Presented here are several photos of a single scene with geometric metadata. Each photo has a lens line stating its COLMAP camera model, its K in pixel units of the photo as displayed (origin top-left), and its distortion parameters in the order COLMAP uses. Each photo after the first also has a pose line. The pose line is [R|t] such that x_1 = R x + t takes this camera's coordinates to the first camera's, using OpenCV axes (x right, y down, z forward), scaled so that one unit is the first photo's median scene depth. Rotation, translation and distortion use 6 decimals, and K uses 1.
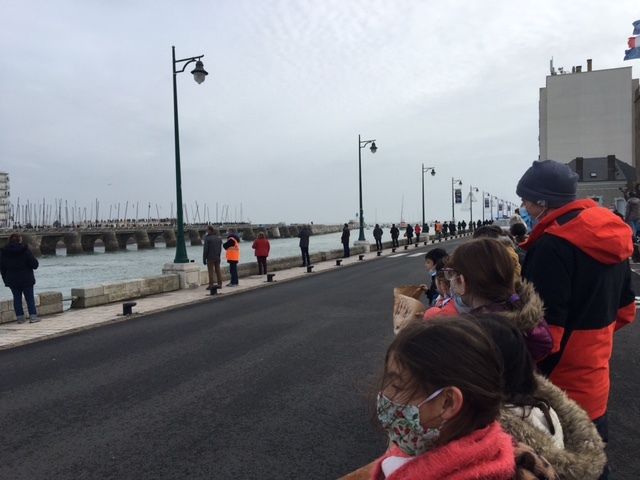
lens RADIAL K [[555.6, 0, 320.6], [0, 555.6, 240.4], [0, 0, 1]] dist [0.044101, -0.004139]
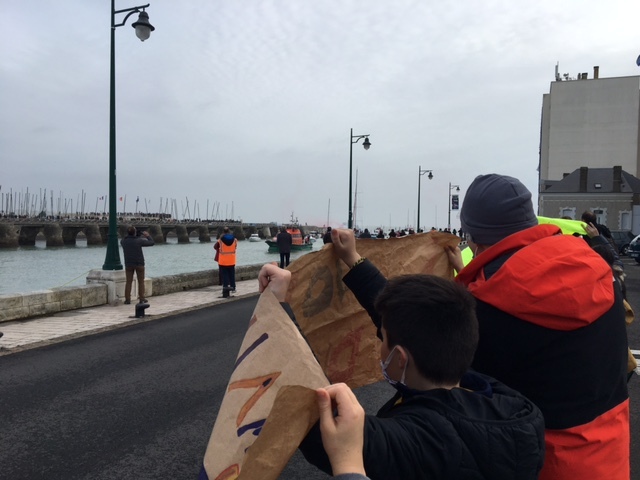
lens RADIAL K [[555.6, 0, 320.6], [0, 555.6, 240.4], [0, 0, 1]] dist [0.044101, -0.004139]
pose [[0.999091, 0.040587, 0.013063, 0.007546], [-0.040553, 0.999173, -0.002840, -0.002580], [-0.013168, 0.002308, 0.999911, 0.051674]]
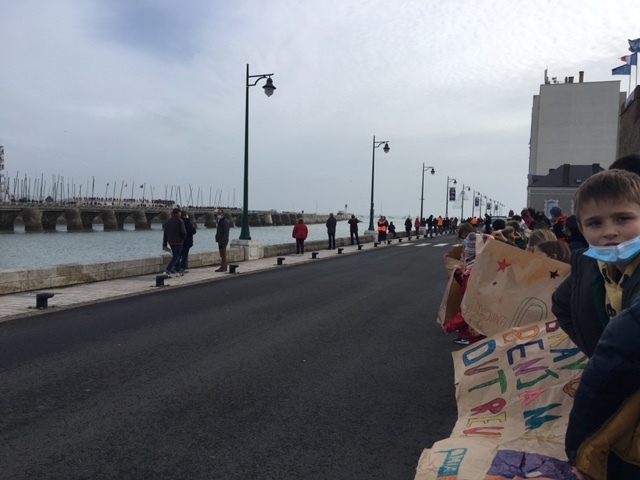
lens RADIAL K [[555.6, 0, 320.6], [0, 555.6, 240.4], [0, 0, 1]] dist [0.044101, -0.004139]
pose [[0.998363, 0.050827, 0.026236, -0.028095], [-0.051307, 0.998522, 0.017936, 0.002854], [-0.025286, -0.019253, 0.999495, -0.059832]]
